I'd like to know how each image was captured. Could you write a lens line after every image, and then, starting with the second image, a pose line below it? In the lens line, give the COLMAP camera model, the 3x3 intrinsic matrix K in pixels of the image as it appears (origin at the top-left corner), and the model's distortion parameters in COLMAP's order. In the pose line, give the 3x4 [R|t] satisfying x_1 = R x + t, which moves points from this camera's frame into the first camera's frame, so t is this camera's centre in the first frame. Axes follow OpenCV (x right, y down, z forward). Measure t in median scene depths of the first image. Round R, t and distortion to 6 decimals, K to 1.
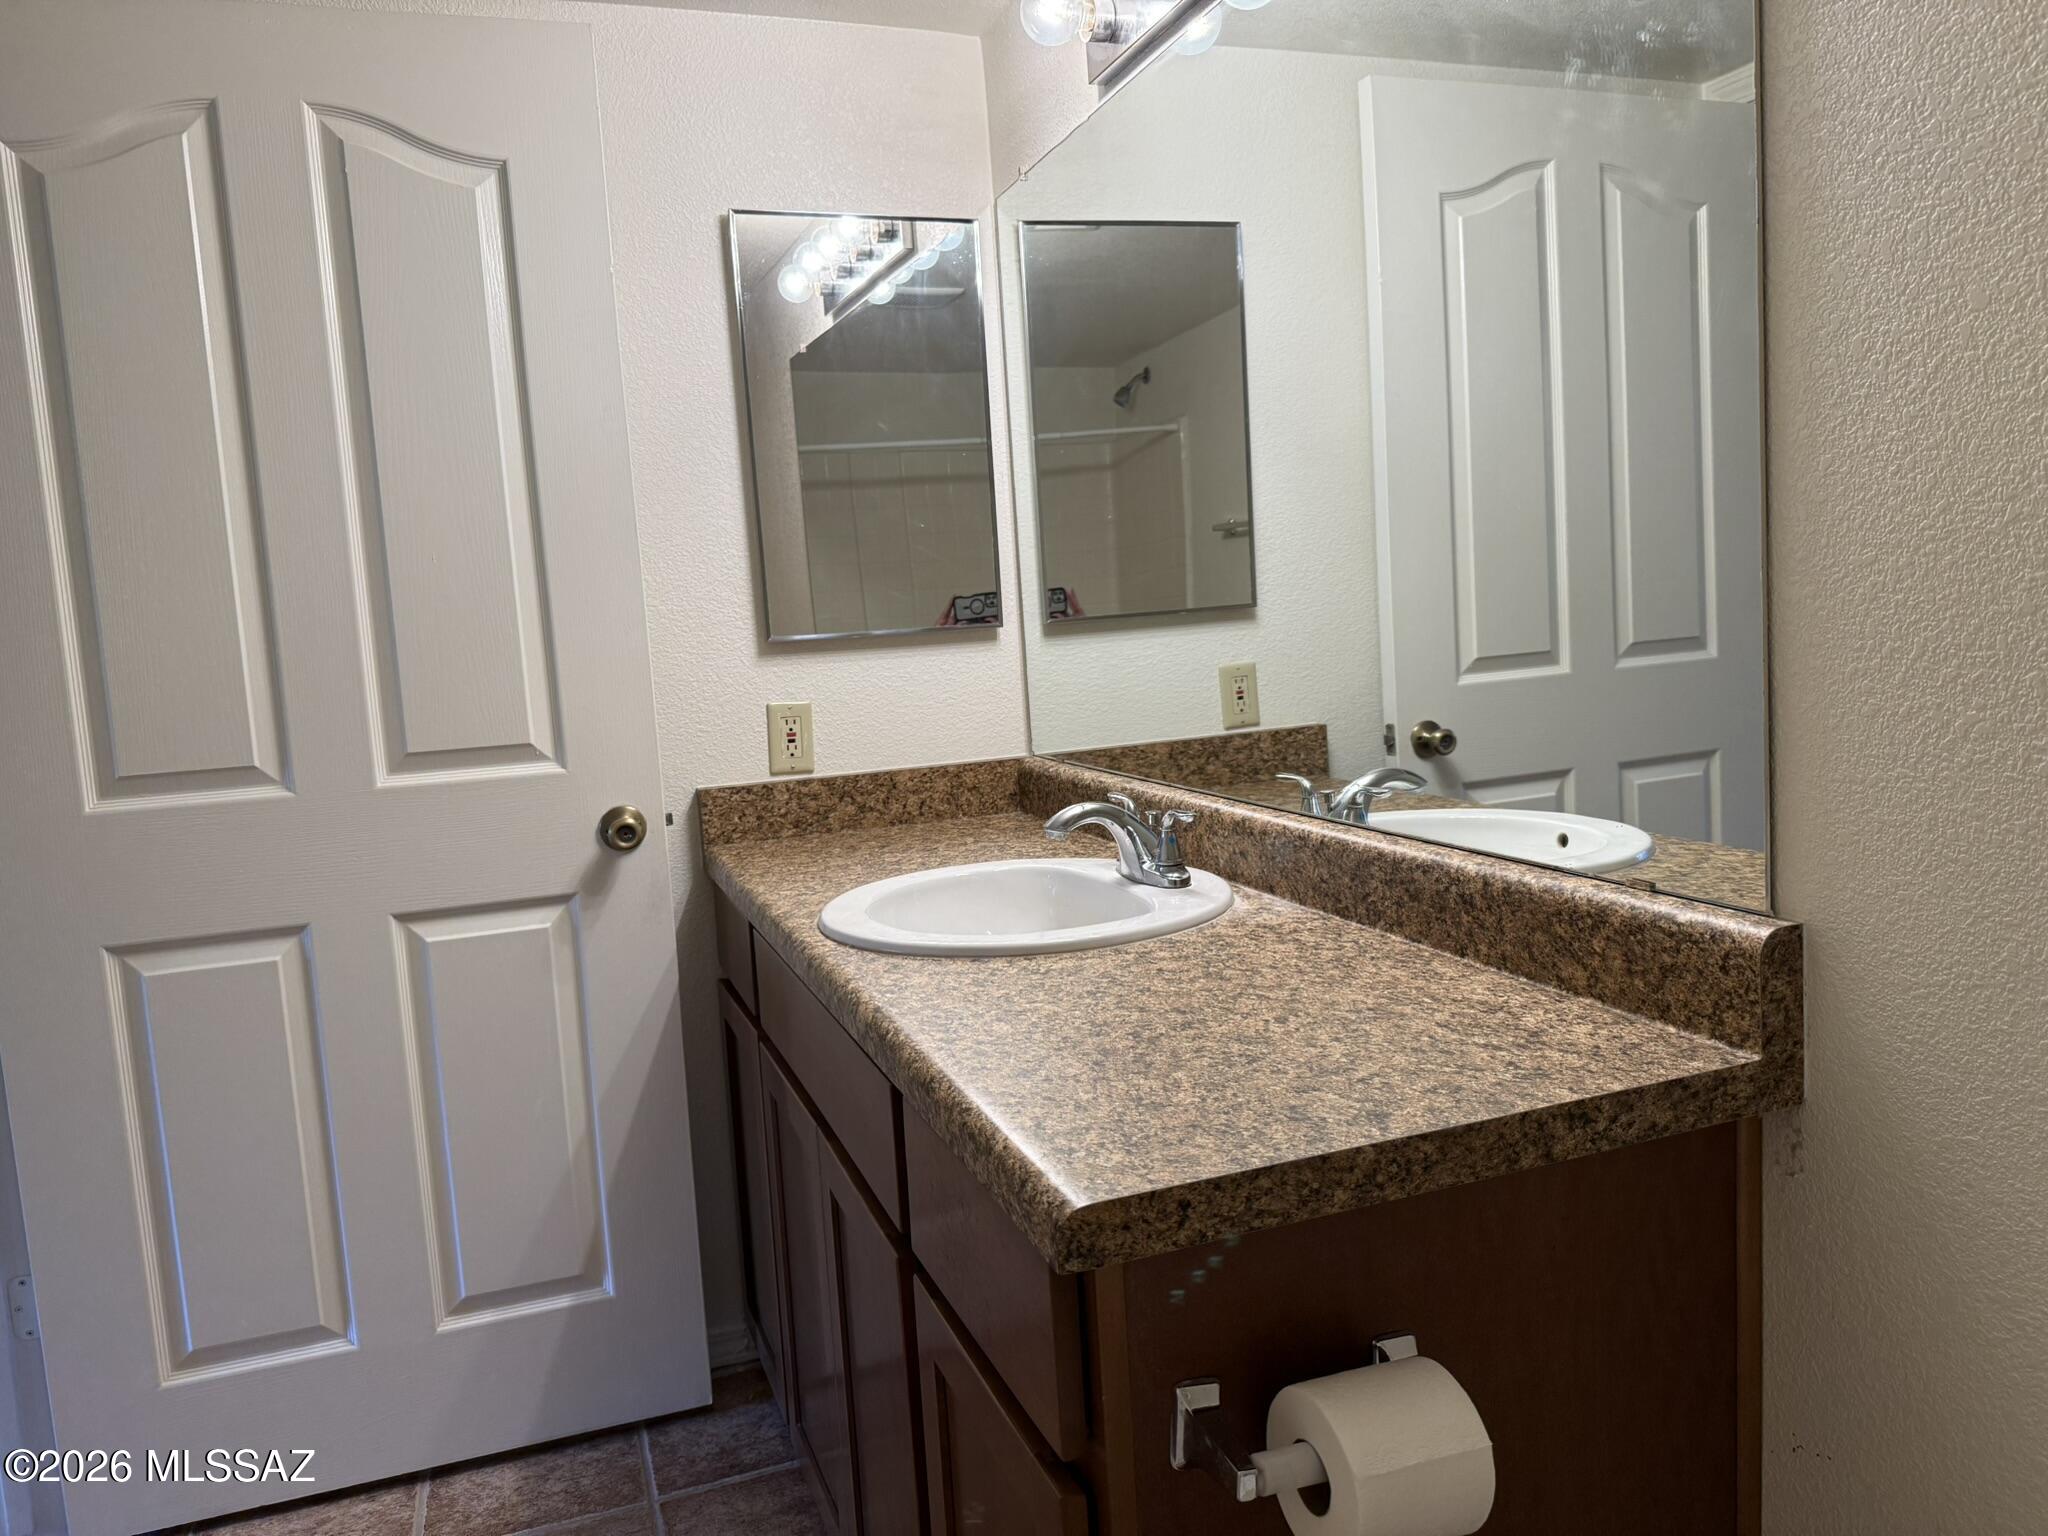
lens RADIAL K [[1444.1, 0, 1030.1], [0, 1444.1, 769.4], [0, 0, 1]] dist [0.063129, -0.078368]
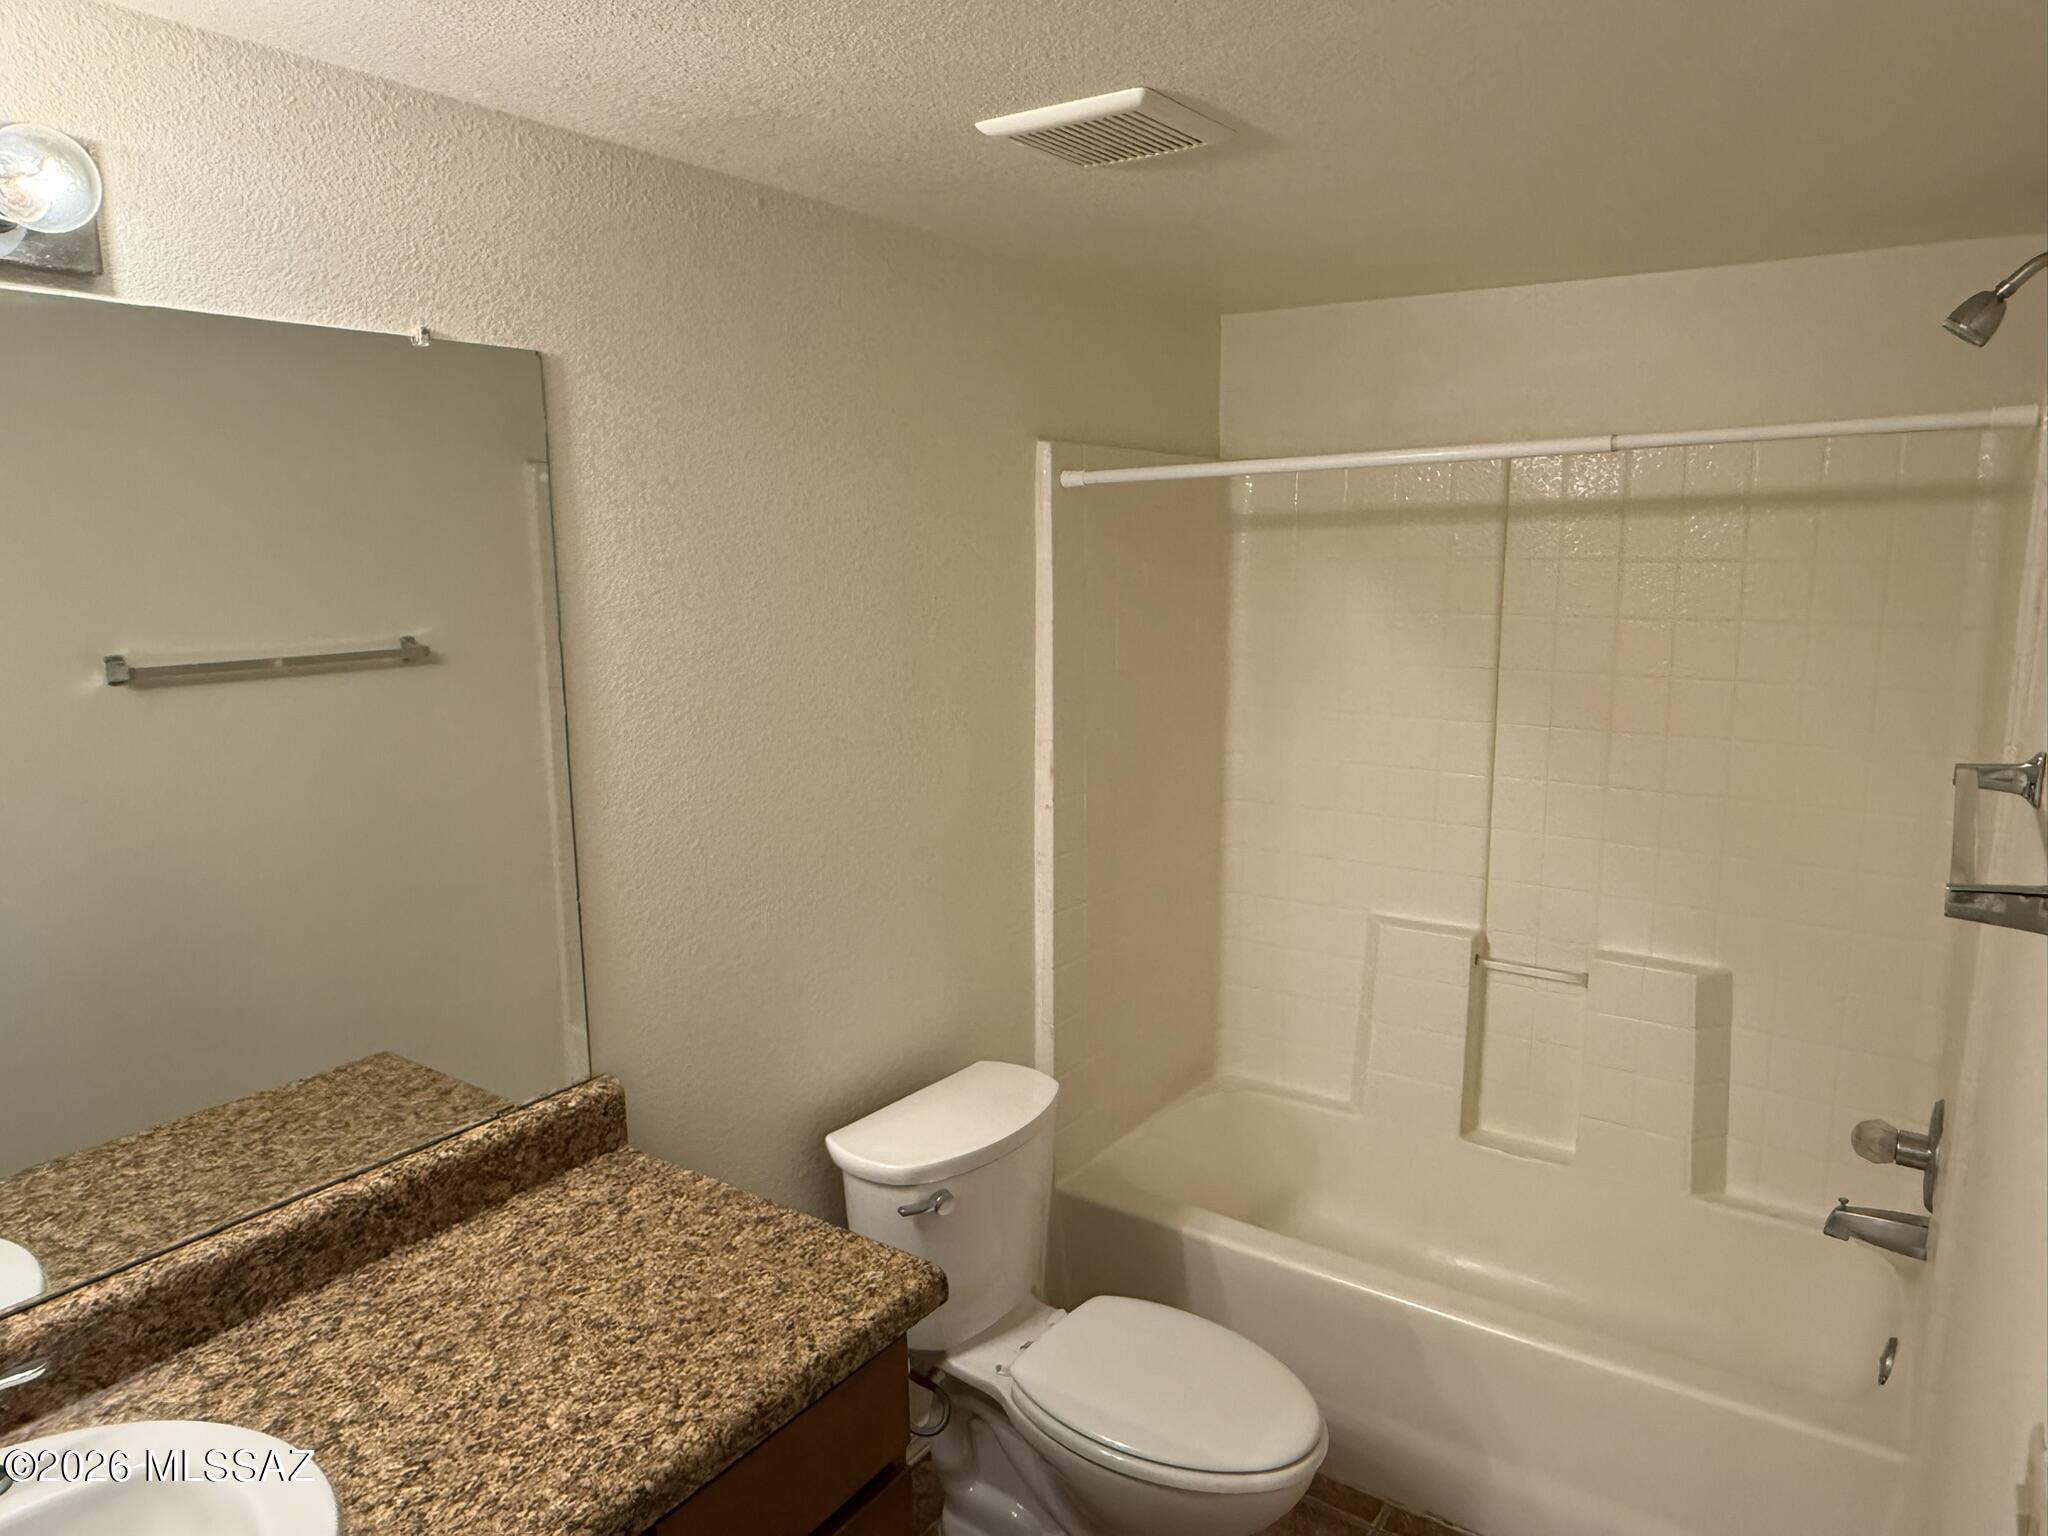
lens RADIAL K [[1342.4, 0, 1019.2], [0, 1342.4, 785.4], [0, 0, 1]] dist [0.006789, -0.007797]
pose [[-0.578589, -0.083182, 0.811366, -0.800328], [0.134251, 0.971504, 0.195335, -0.362132], [-0.804494, 0.221946, -0.550935, 0.999362]]
